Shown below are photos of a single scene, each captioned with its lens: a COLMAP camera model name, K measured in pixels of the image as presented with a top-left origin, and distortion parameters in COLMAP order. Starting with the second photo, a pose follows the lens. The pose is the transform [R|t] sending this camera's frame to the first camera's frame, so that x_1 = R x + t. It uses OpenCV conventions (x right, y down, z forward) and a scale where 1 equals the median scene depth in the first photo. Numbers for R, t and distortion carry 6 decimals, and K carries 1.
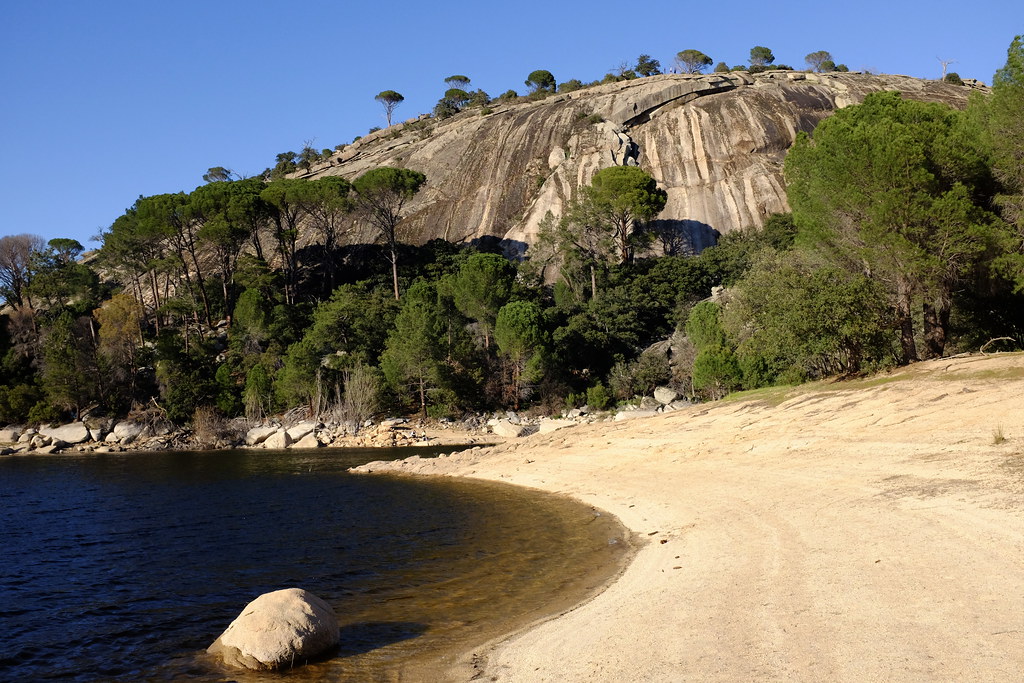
lens RADIAL K [[1049.7, 0, 515.0], [0, 1049.7, 338.3], [0, 0, 1]] dist [-0.050536, 0.000000]
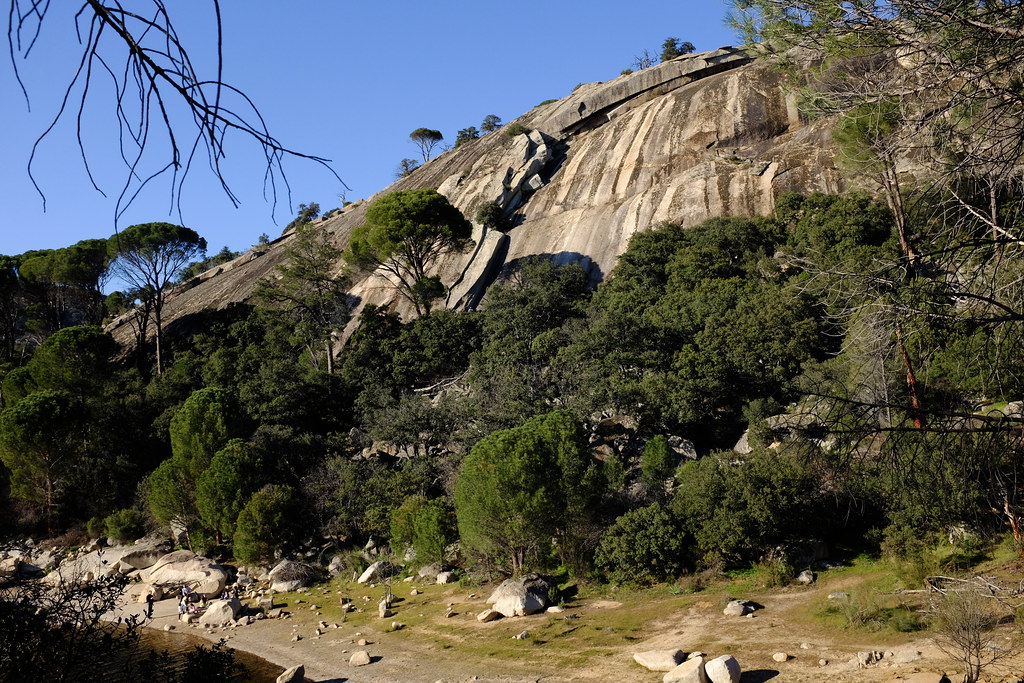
lens RADIAL K [[1049.7, 0, 508.9], [0, 1049.7, 340.0], [0, 0, 1]] dist [-0.050536, 0.000000]
pose [[0.887024, -0.040898, -0.459908, 0.404155], [0.018122, 0.998386, -0.053831, -0.015617], [0.461368, 0.039415, 0.886333, 0.318099]]
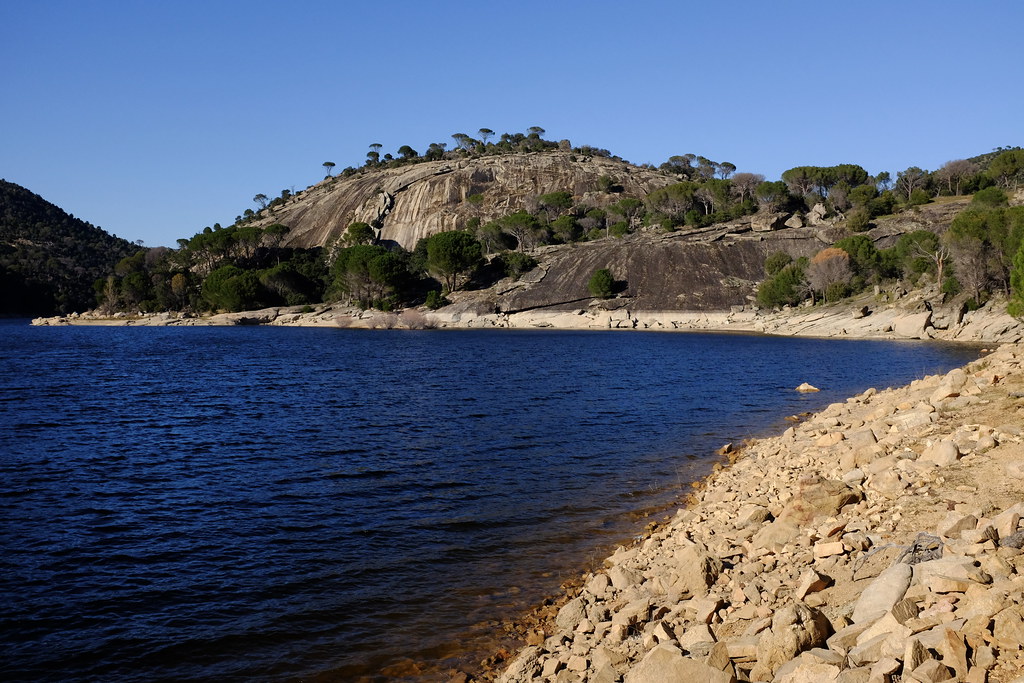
lens RADIAL K [[1049.7, 0, 509.8], [0, 1049.7, 343.3], [0, 0, 1]] dist [-0.050536, 0.000000]
pose [[0.973578, 0.033790, -0.225841, 0.893923], [-0.009585, 0.994167, 0.107426, -0.120344], [0.228154, -0.102423, 0.968223, -1.252369]]
